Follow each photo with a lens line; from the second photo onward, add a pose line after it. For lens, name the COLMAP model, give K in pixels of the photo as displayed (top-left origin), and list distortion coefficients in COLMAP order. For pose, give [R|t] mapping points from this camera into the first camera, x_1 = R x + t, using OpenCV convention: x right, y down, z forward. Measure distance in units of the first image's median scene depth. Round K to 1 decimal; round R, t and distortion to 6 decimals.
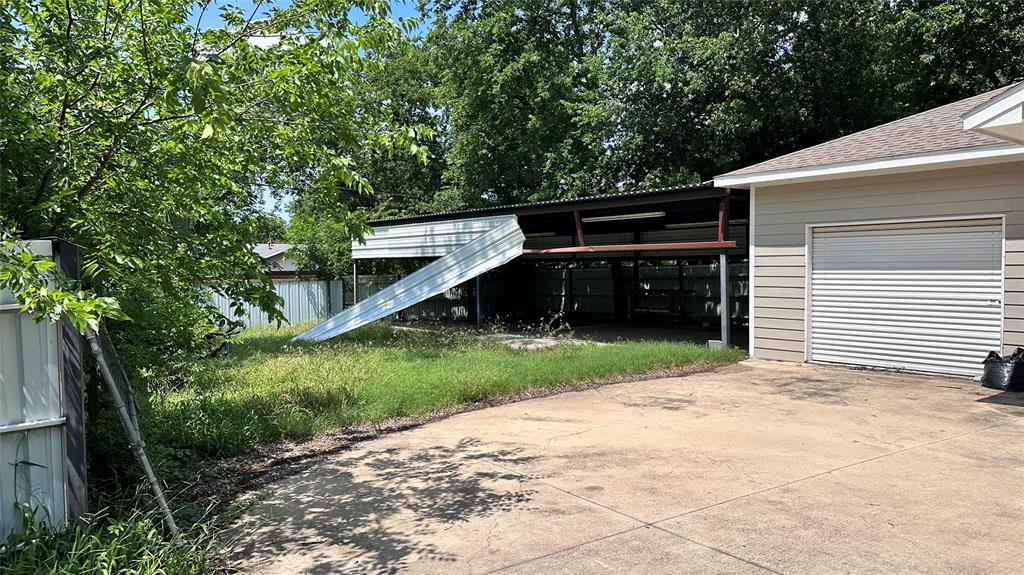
lens RADIAL K [[717.0, 0, 516.7], [0, 717.0, 285.2], [0, 0, 1]] dist [0.101523, -0.135608]
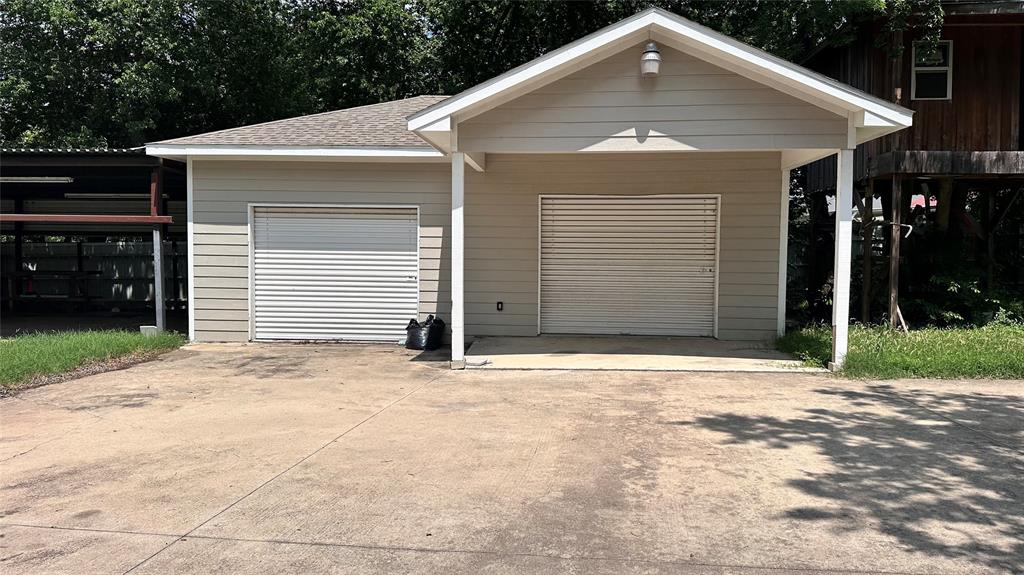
lens RADIAL K [[731.3, 0, 465.0], [0, 731.3, 290.8], [0, 0, 1]] dist [-0.020956, -0.007589]
pose [[0.669700, -0.025348, 0.742199, -0.148706], [0.002220, 0.999481, 0.032131, 0.004765], [-0.742628, -0.019871, 0.669409, 0.108636]]
